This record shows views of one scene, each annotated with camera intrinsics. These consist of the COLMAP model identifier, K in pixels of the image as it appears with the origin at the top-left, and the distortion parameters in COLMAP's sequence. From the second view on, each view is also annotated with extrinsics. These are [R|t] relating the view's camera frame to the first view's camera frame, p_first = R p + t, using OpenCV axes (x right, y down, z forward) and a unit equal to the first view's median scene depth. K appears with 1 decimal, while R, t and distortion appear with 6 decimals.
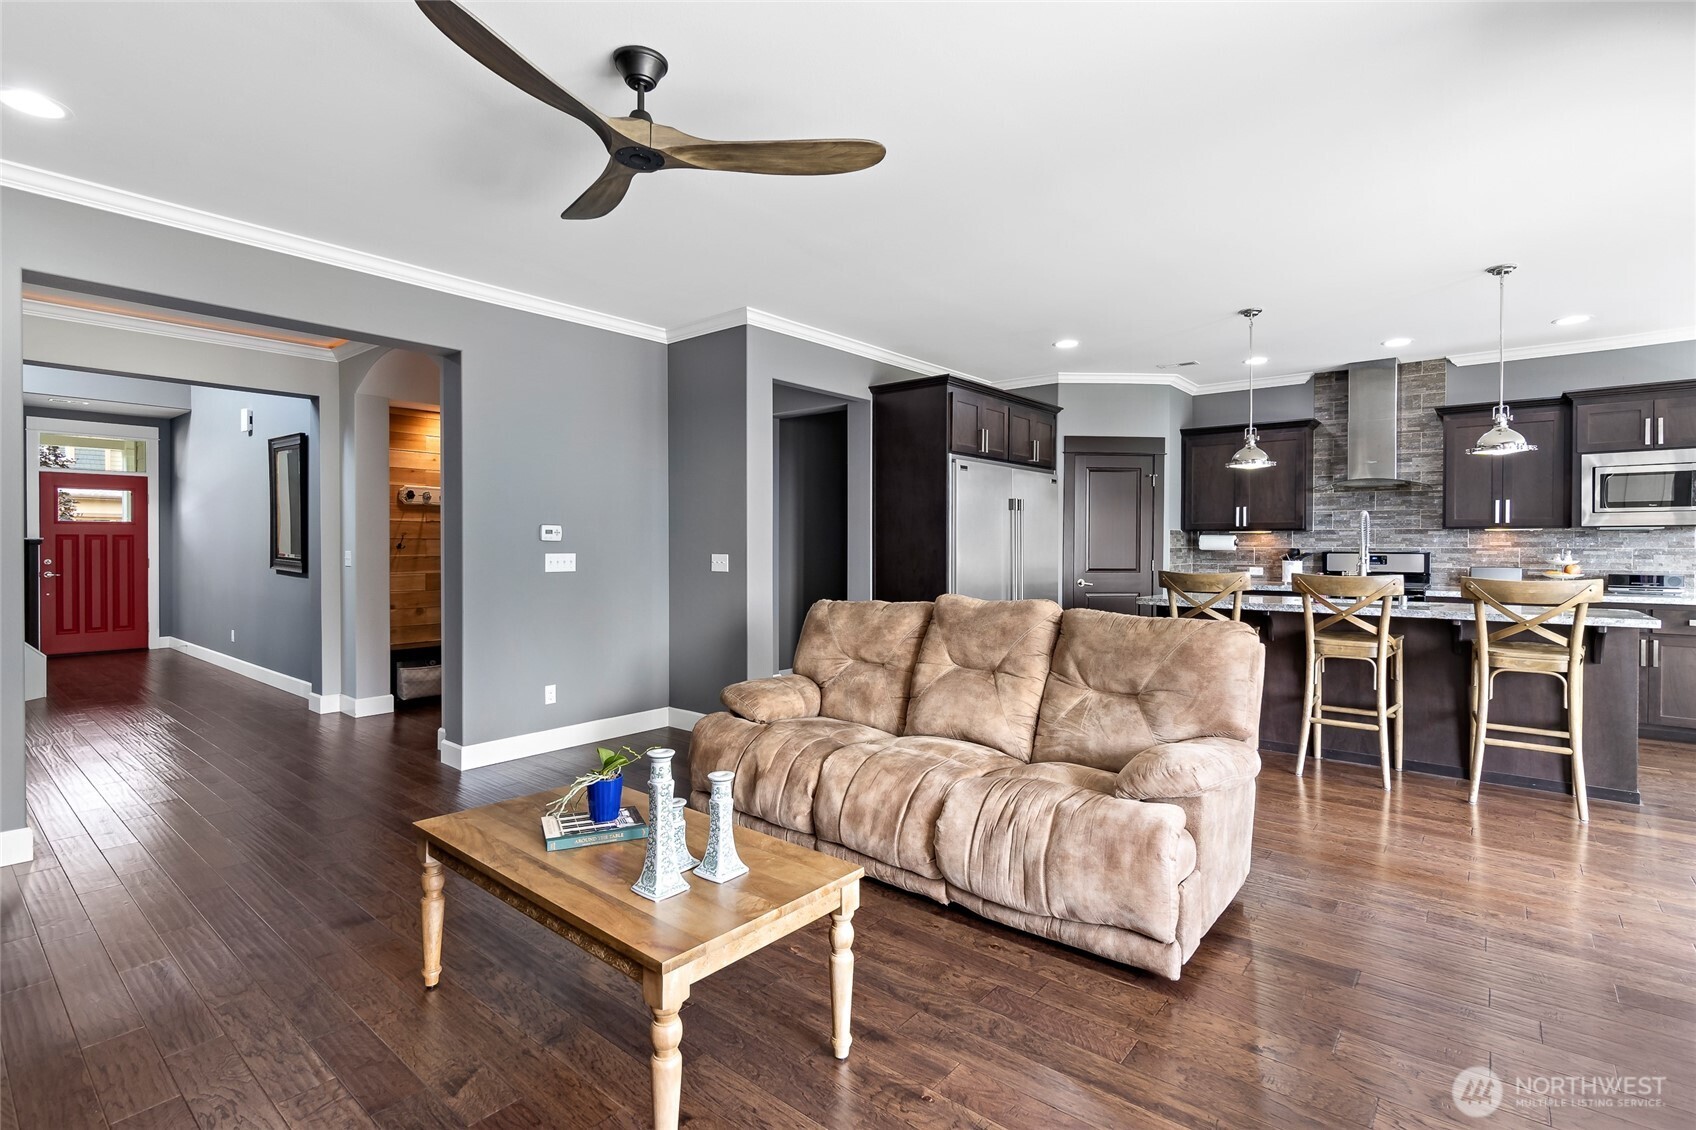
lens RADIAL K [[795.2, 0, 838.5], [0, 795.2, 548.9], [0, 0, 1]] dist [-0.002208, -0.000323]
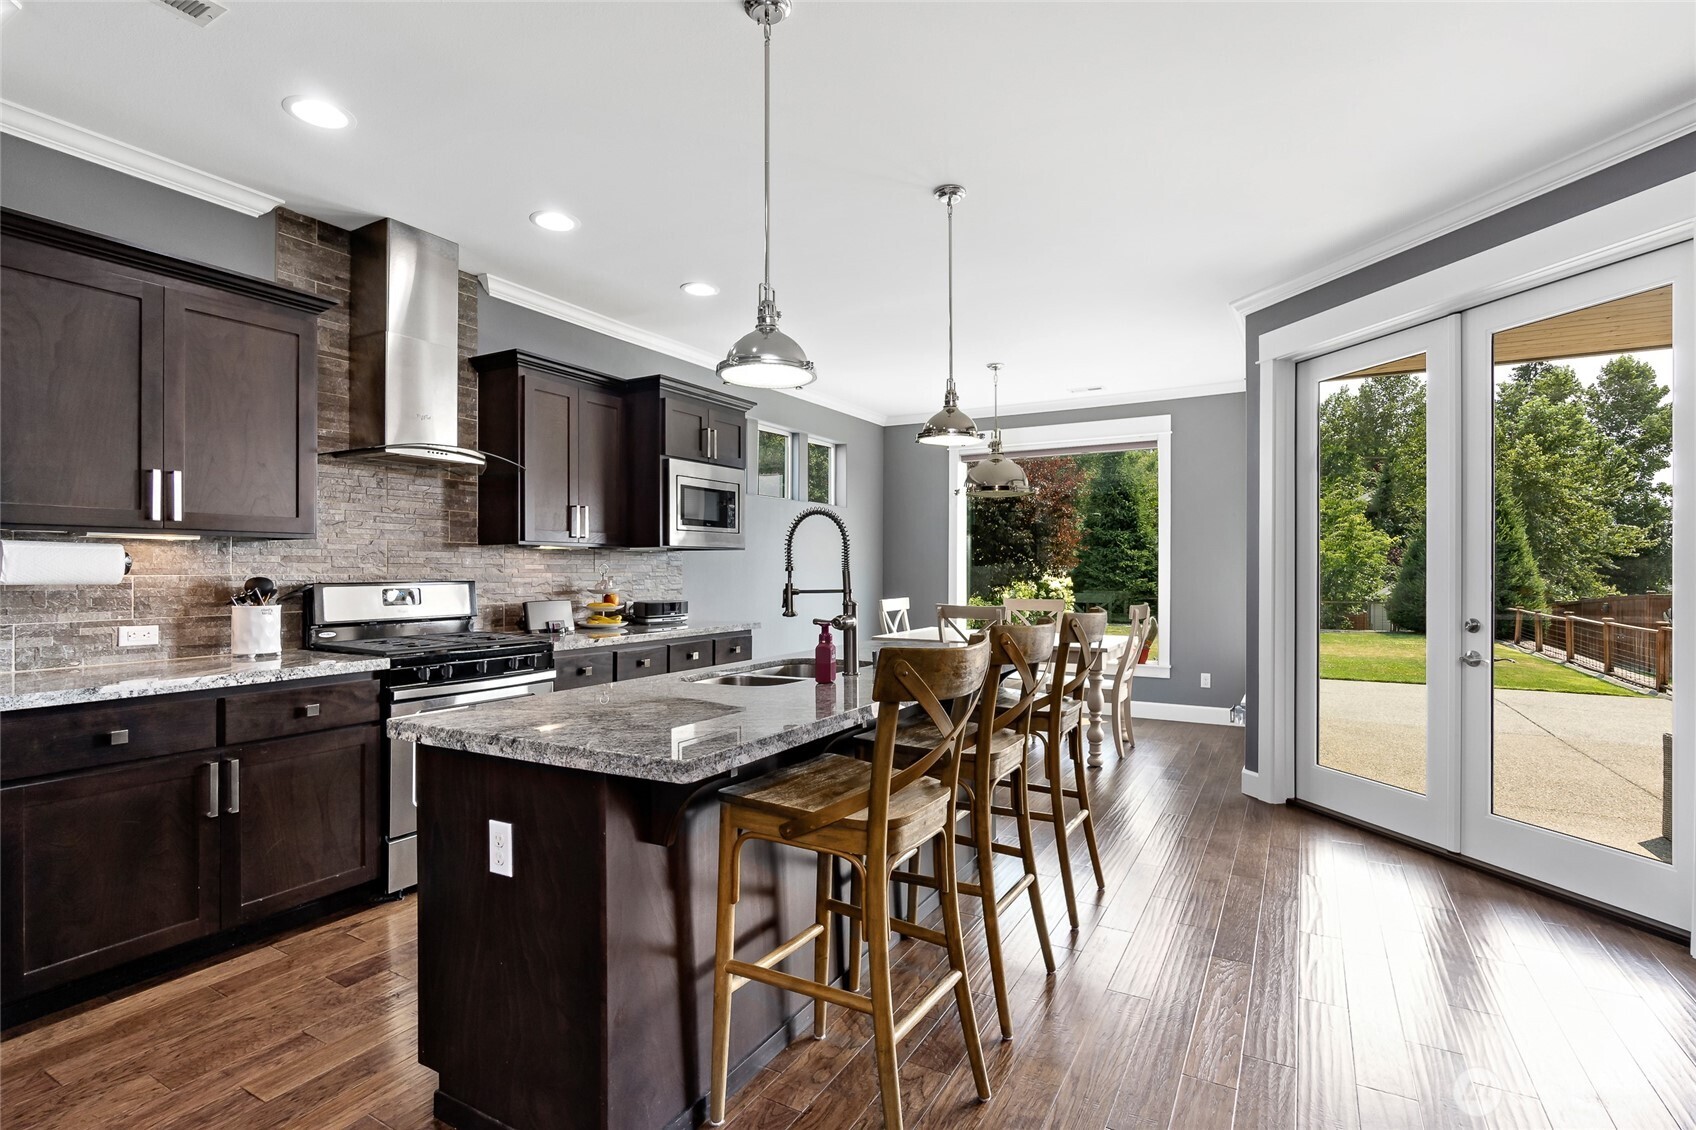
lens RADIAL K [[795.2, 0, 838.1], [0, 795.2, 573.6], [0, 0, 1]] dist [-0.002208, -0.000323]
pose [[-0.172028, -0.005455, 0.985077, 0.083131], [0.008099, 0.999943, 0.006951, -0.003462], [-0.985059, 0.009174, -0.171974, 0.823598]]
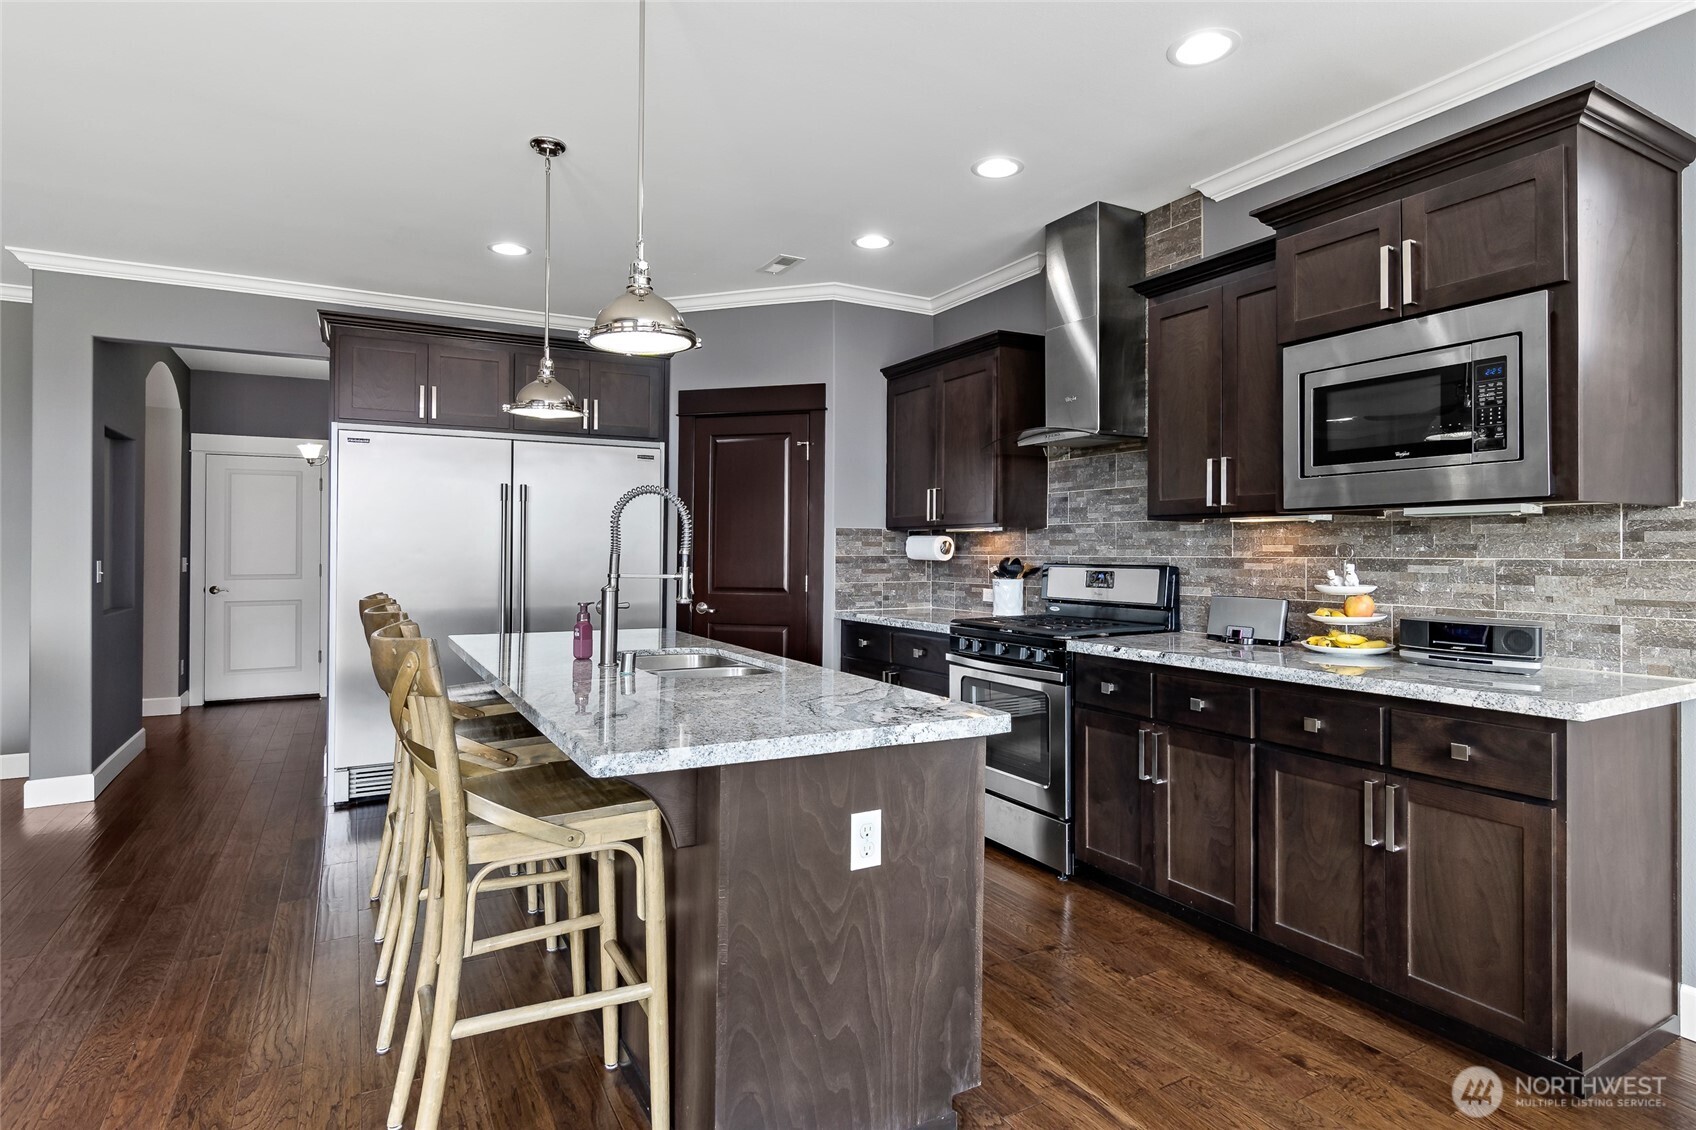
lens RADIAL K [[882.7, 0, 828.0], [0, 882.7, 541.8], [0, 0, 1]] dist [-0.005475, -0.001663]
pose [[0.933526, -0.002431, -0.358501, 0.741668], [-0.004036, 0.999842, -0.017290, -0.000392], [0.358486, 0.017588, 0.933369, 0.381125]]
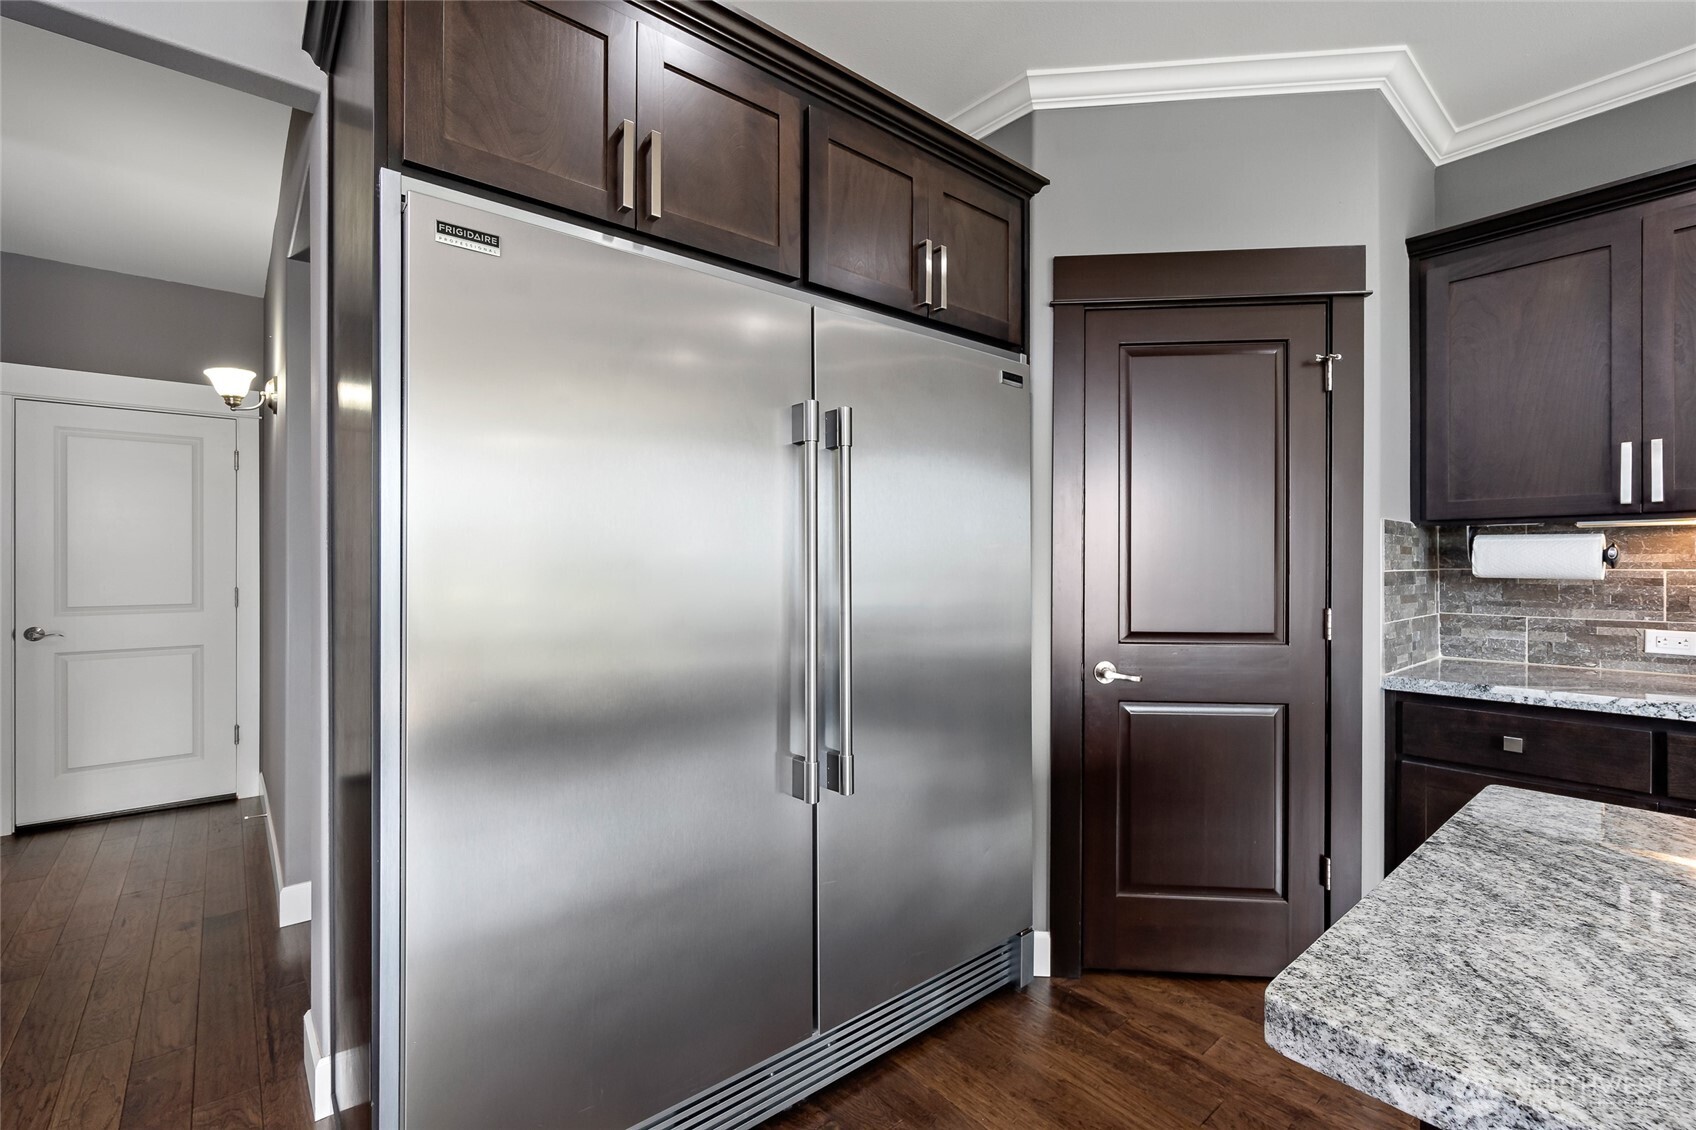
lens RADIAL K [[750.5, 0, 844.3], [0, 750.5, 561.8], [0, 0, 1]] dist [-0.001645, 0.000734]
pose [[0.984453, -0.003112, -0.175619, 0.276767], [0.001251, 0.999942, -0.010706, -0.002819], [0.175642, 0.010320, 0.984400, 0.722558]]
